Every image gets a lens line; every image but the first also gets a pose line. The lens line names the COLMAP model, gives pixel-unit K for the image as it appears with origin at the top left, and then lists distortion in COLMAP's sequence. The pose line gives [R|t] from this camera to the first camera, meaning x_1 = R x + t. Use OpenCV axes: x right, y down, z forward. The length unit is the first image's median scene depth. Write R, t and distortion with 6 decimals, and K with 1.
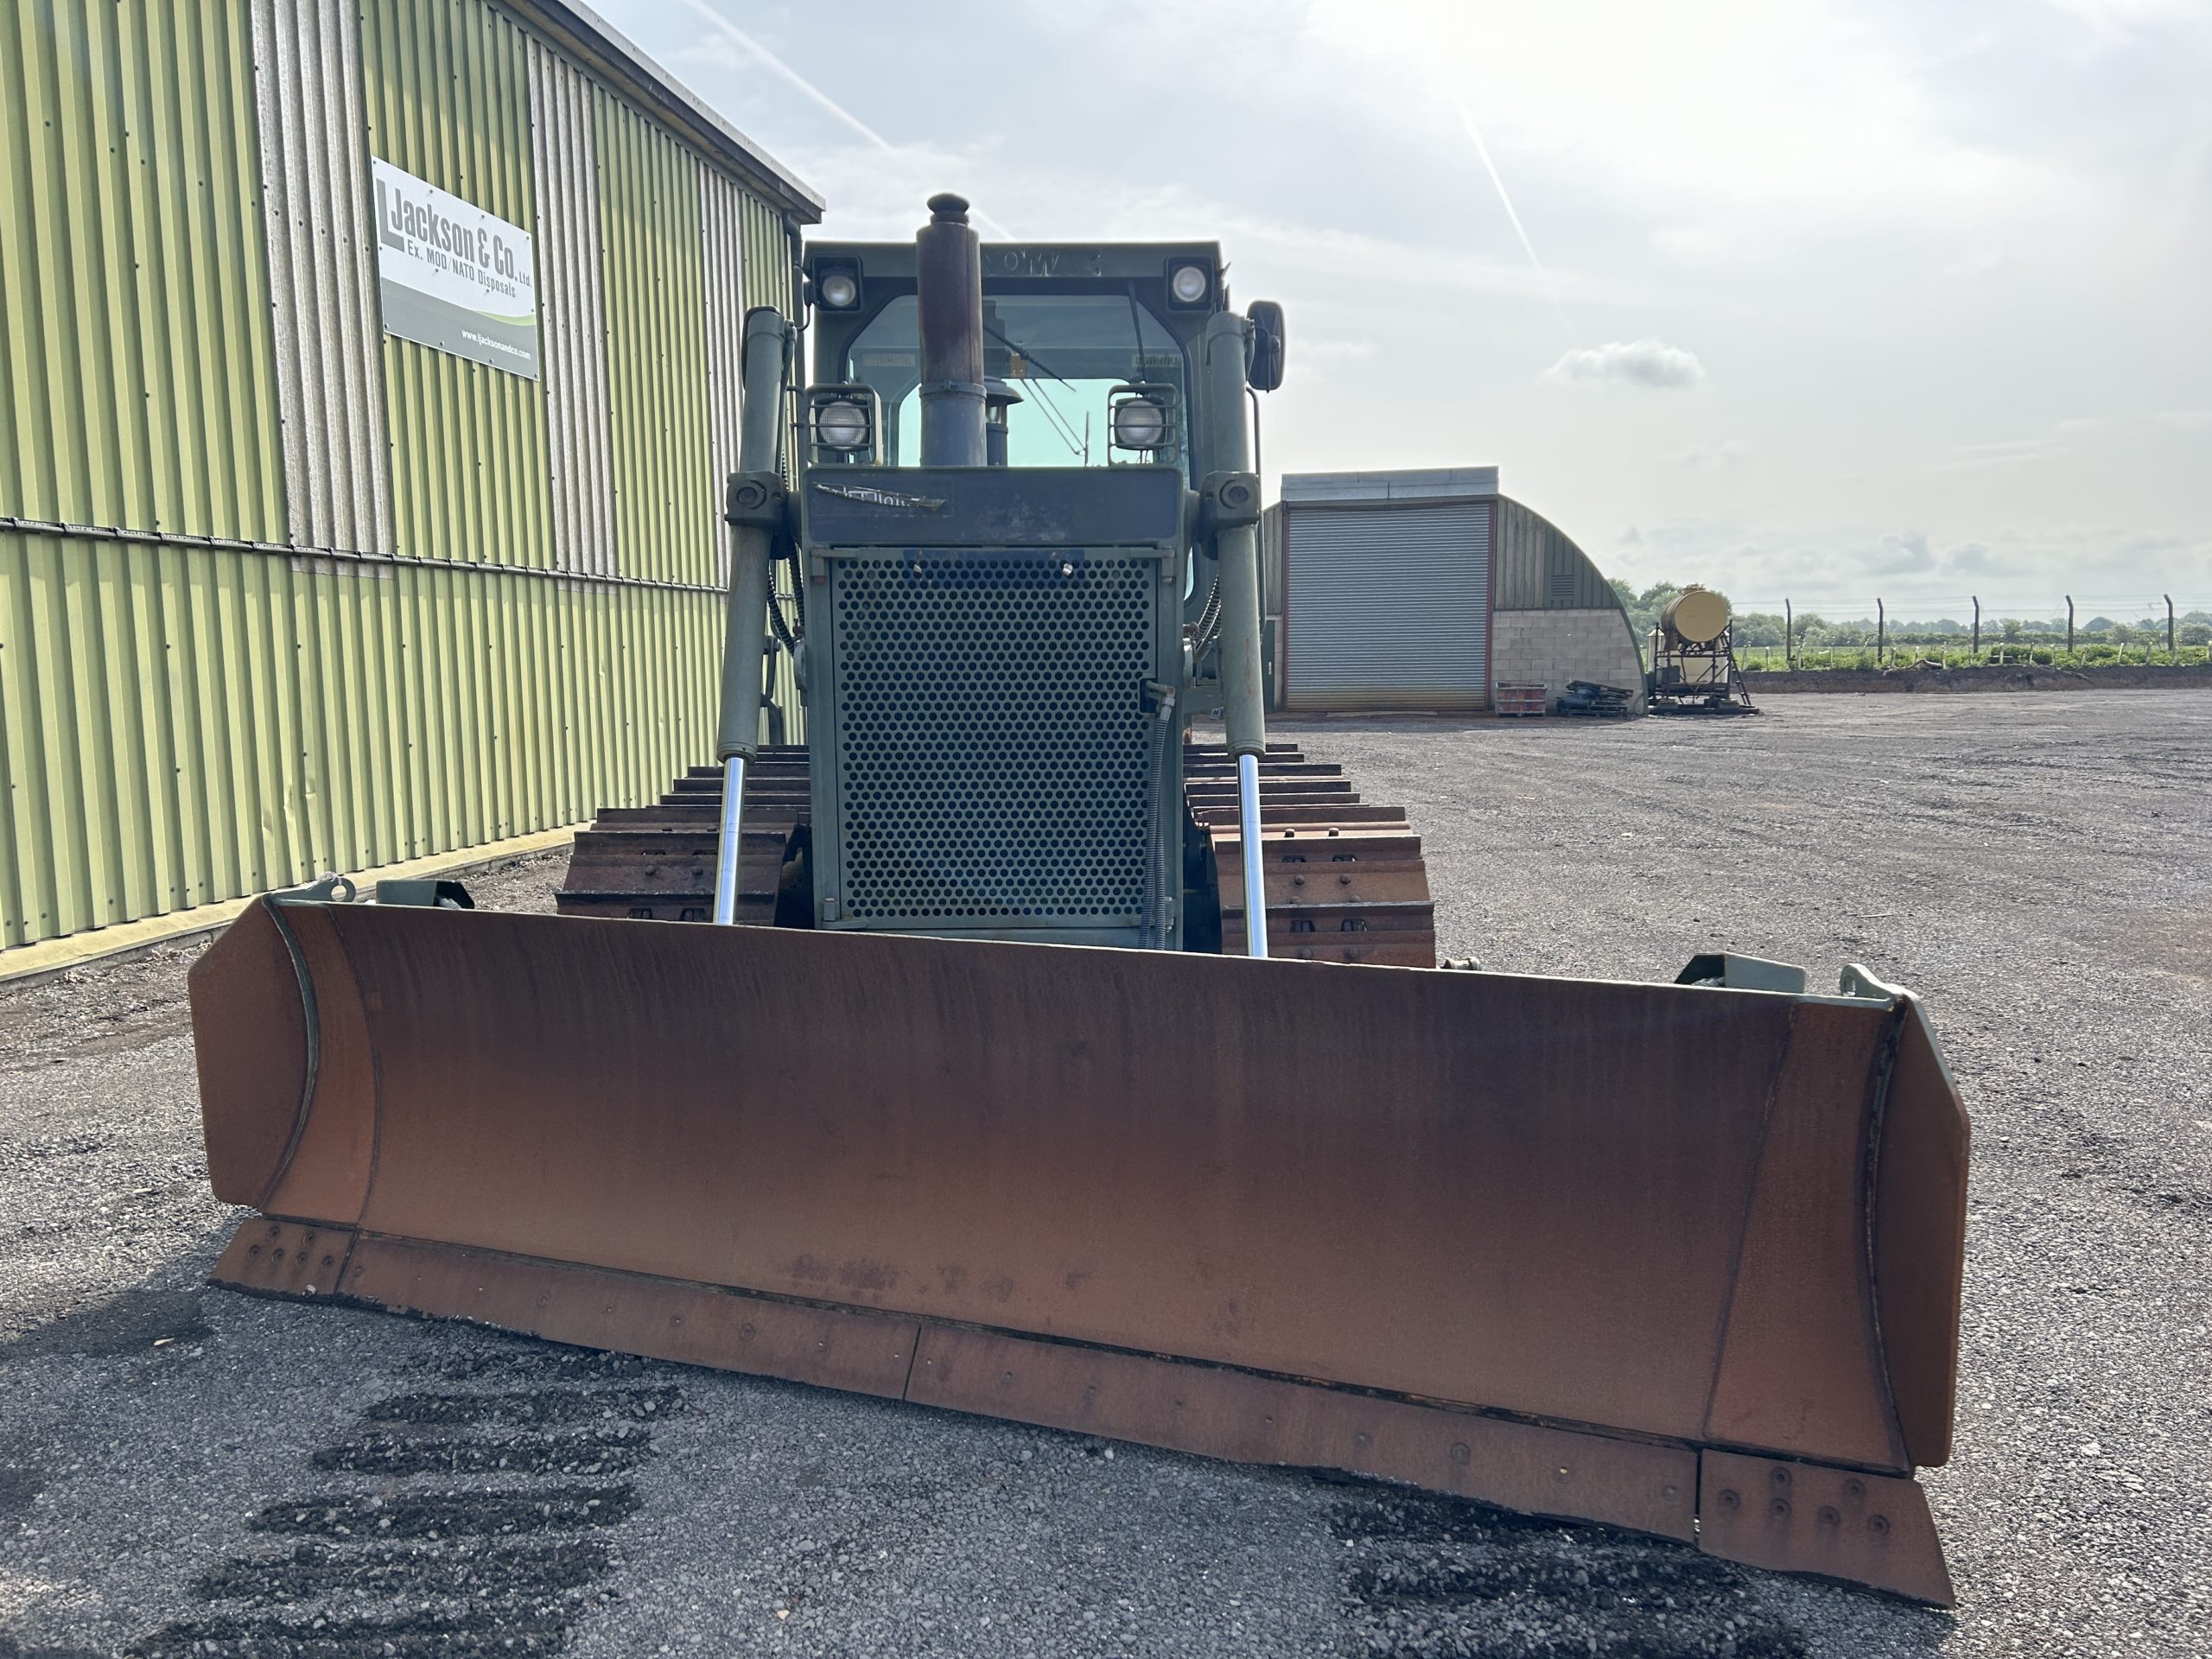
lens RADIAL K [[1659.7, 0, 1114.4], [0, 1659.7, 838.0], [0, 0, 1]] dist [0.055758, -0.061275]
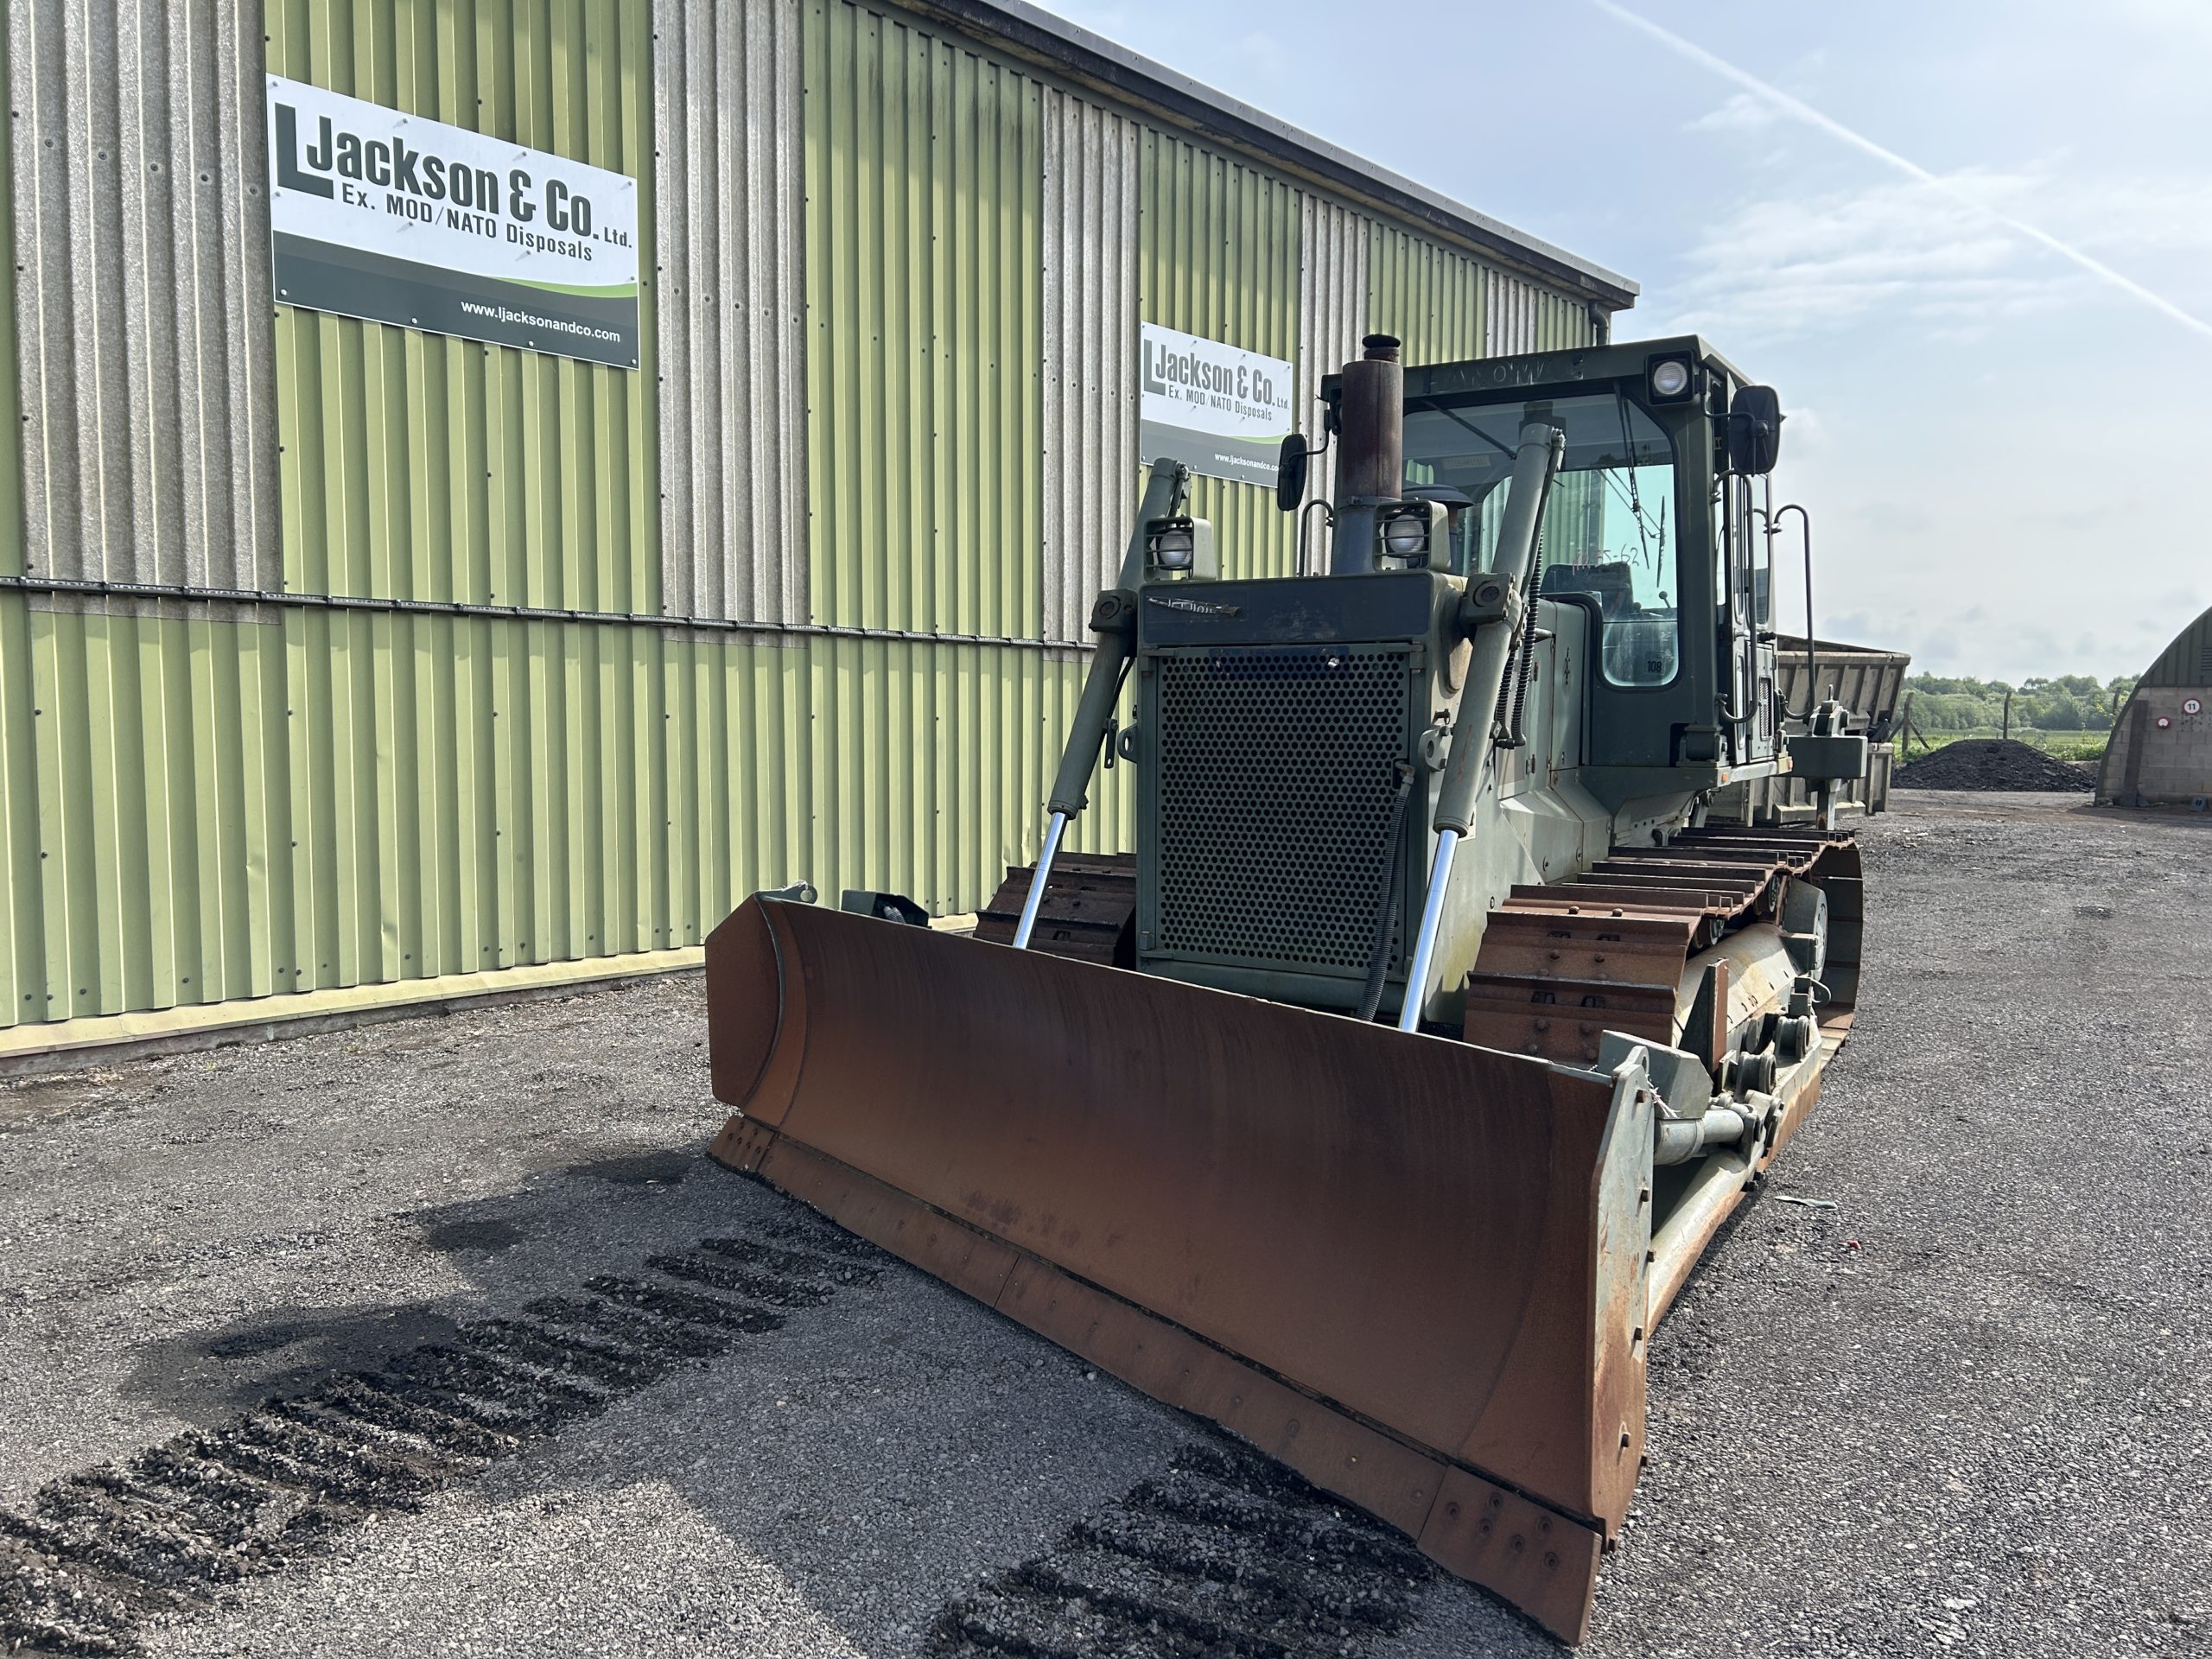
lens RADIAL K [[1659.7, 0, 1090.1], [0, 1659.7, 837.9], [0, 0, 1]] dist [0.055758, -0.061275]
pose [[0.838849, 0.051123, -0.541959, 0.457242], [-0.073980, 0.997050, -0.020455, -0.004831], [0.539314, 0.057253, 0.840156, -0.050095]]
